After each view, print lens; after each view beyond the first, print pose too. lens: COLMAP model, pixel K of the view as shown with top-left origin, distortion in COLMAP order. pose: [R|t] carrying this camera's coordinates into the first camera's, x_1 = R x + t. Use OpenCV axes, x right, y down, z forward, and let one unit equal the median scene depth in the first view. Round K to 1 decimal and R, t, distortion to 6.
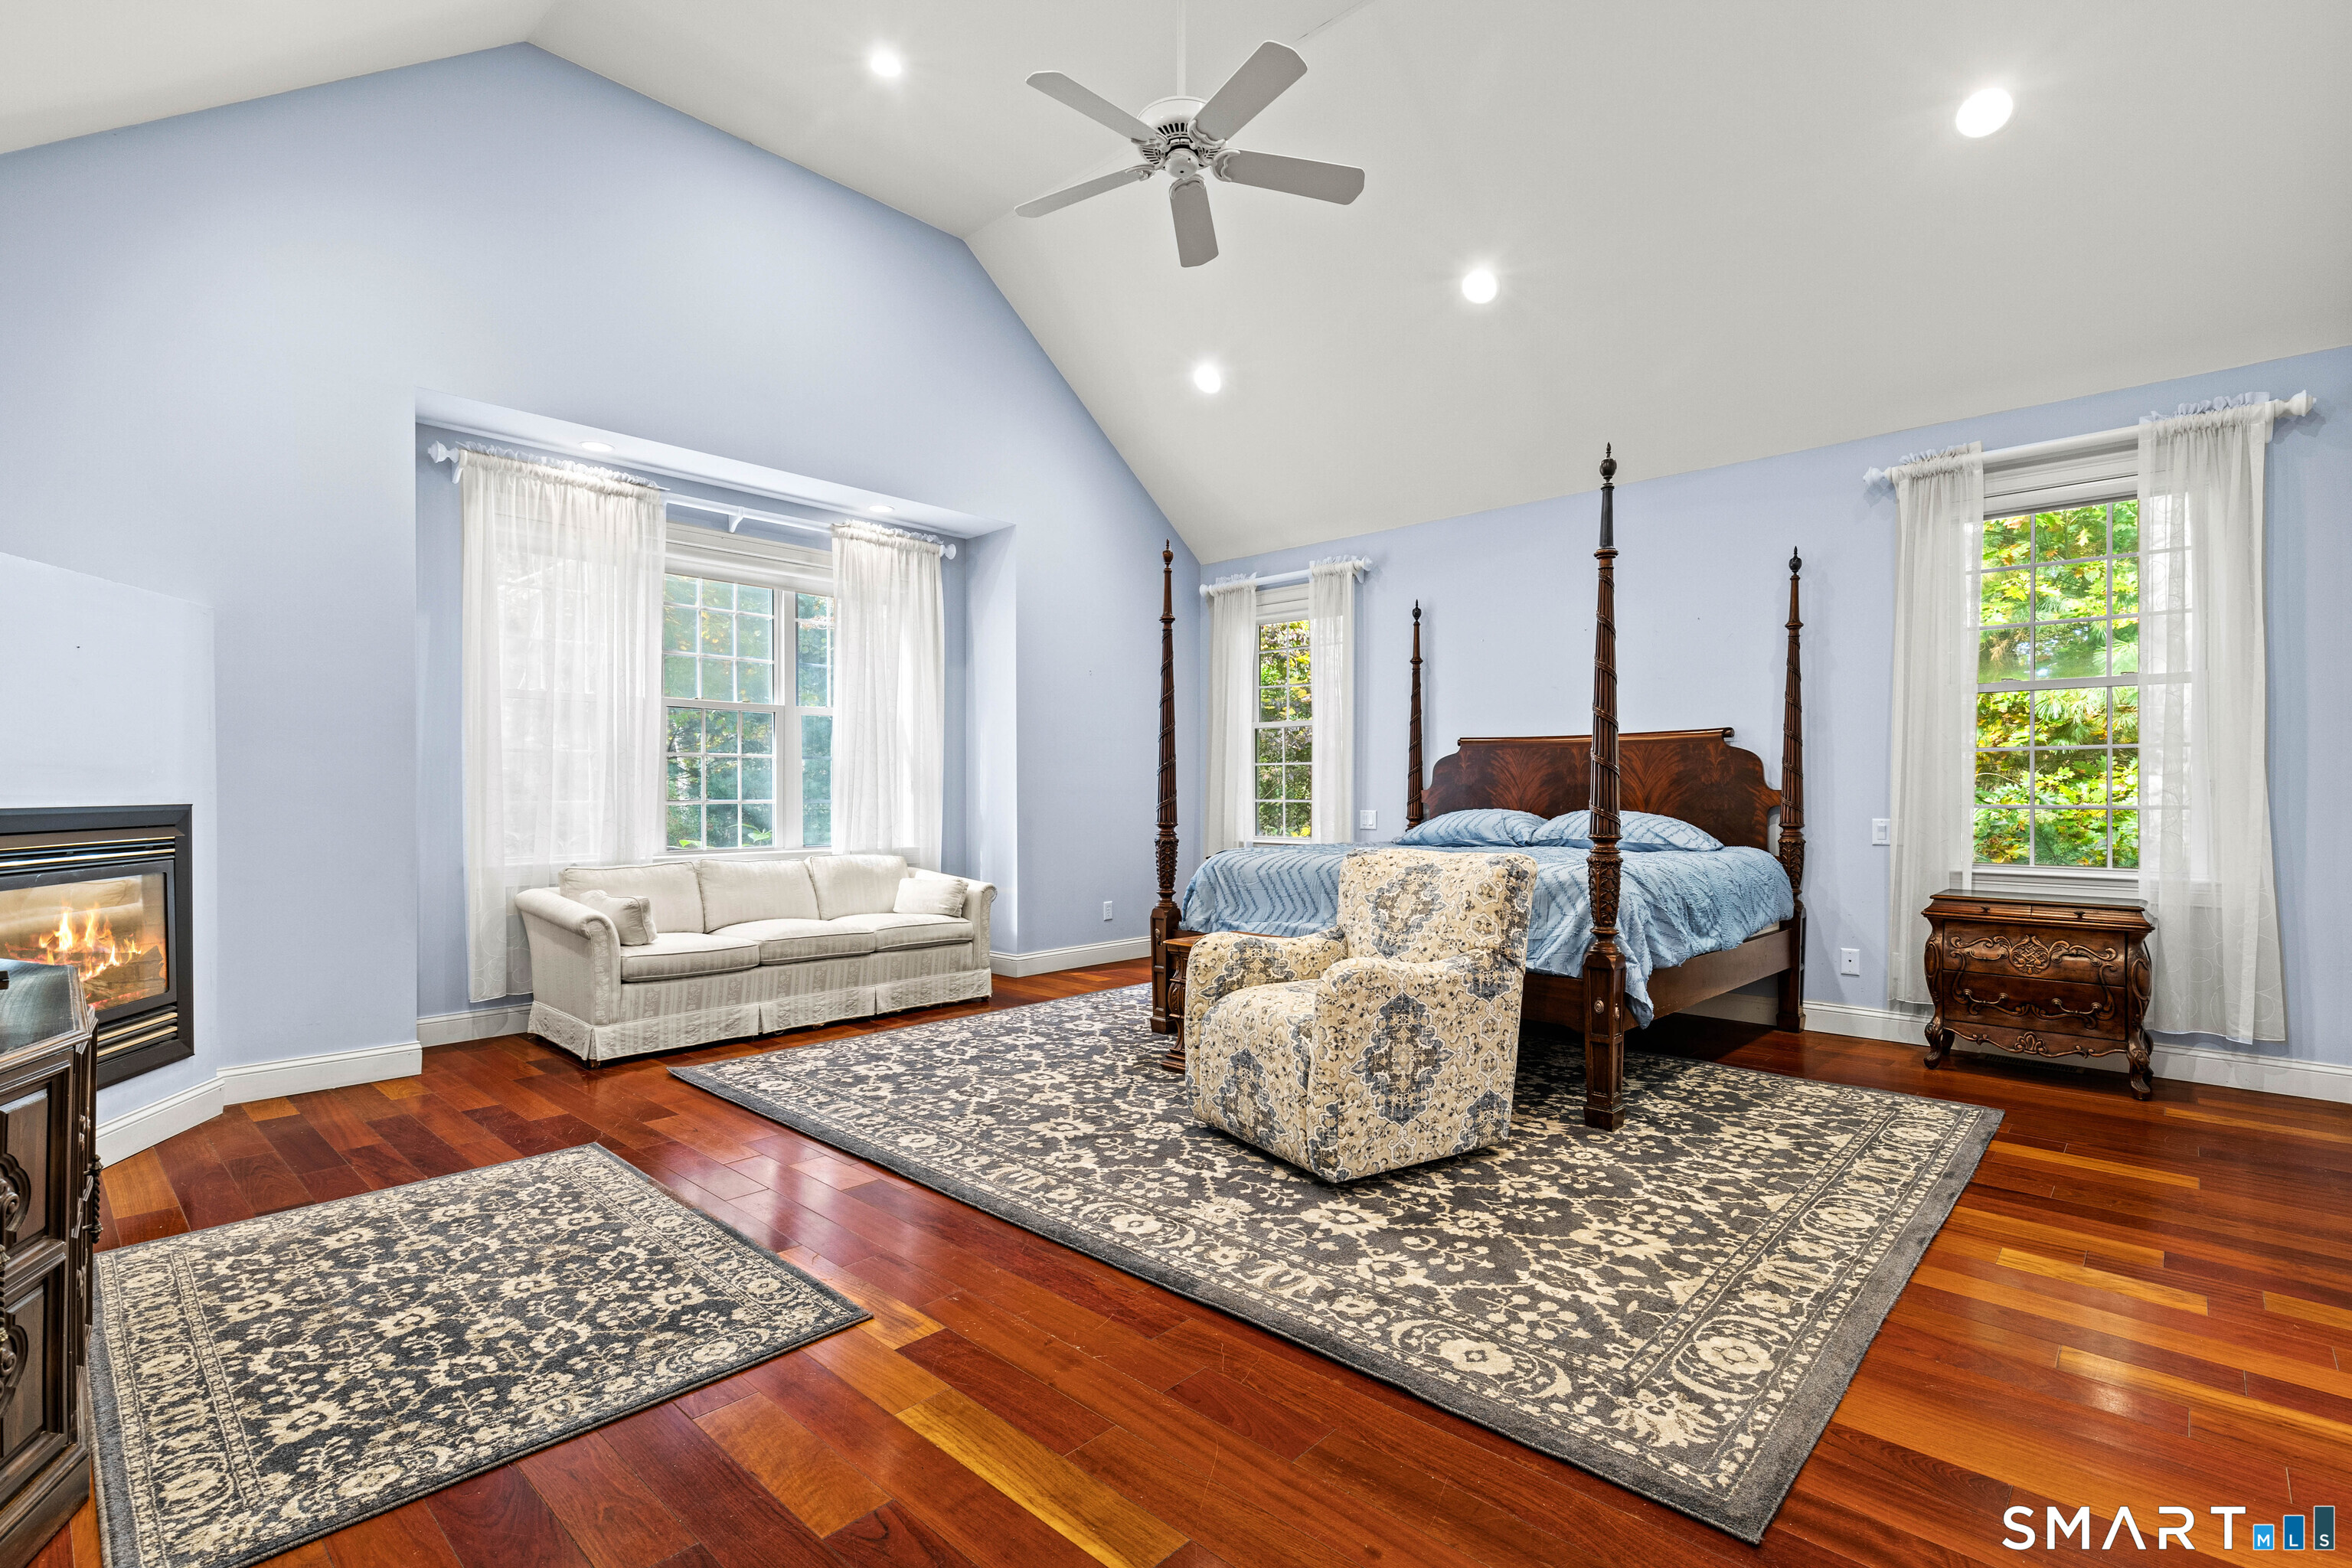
lens RADIAL K [[1079.6, 0, 1171.2], [0, 1079.6, 796.9], [0, 0, 1]] dist [0.008144, -0.000593]
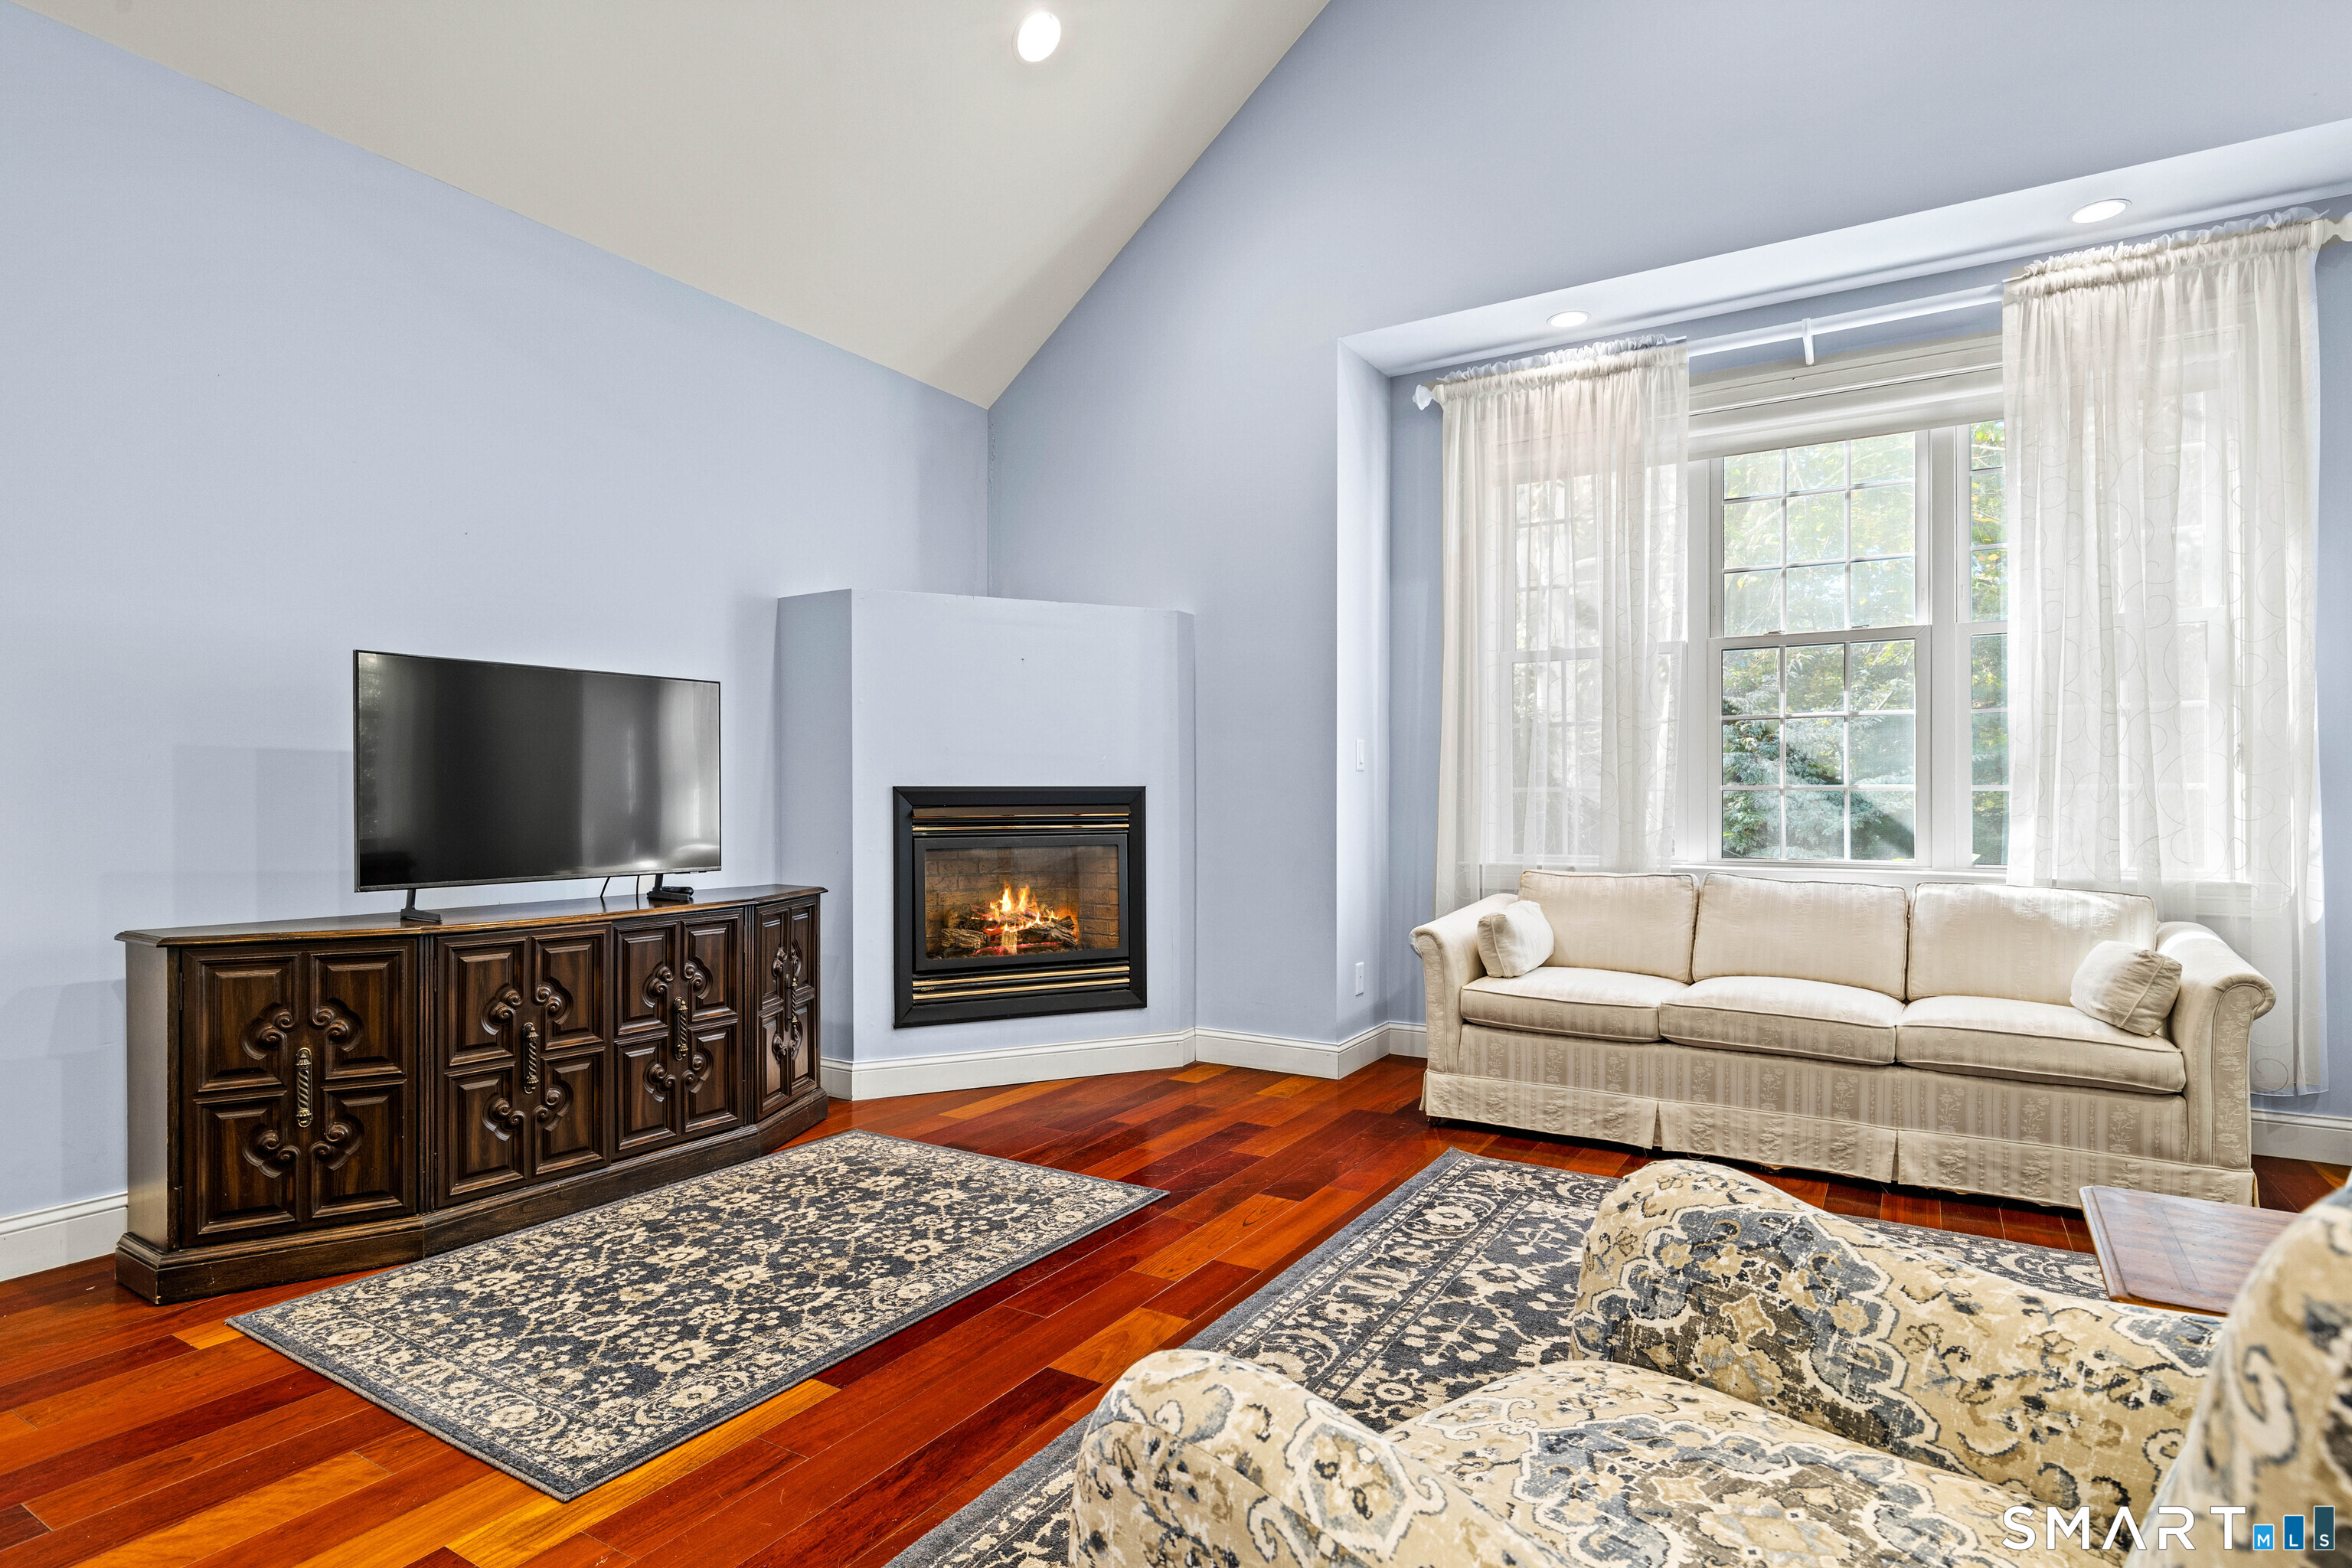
lens RADIAL K [[1220.0, 0, 1173.1], [0, 1220.0, 801.9], [0, 0, 1]] dist [-0.000102, -0.000988]
pose [[0.199023, 0.001674, -0.979993, 0.352942], [-0.004037, 0.999991, 0.000888, 0.021553], [0.979986, 0.003779, 0.199028, 0.772734]]
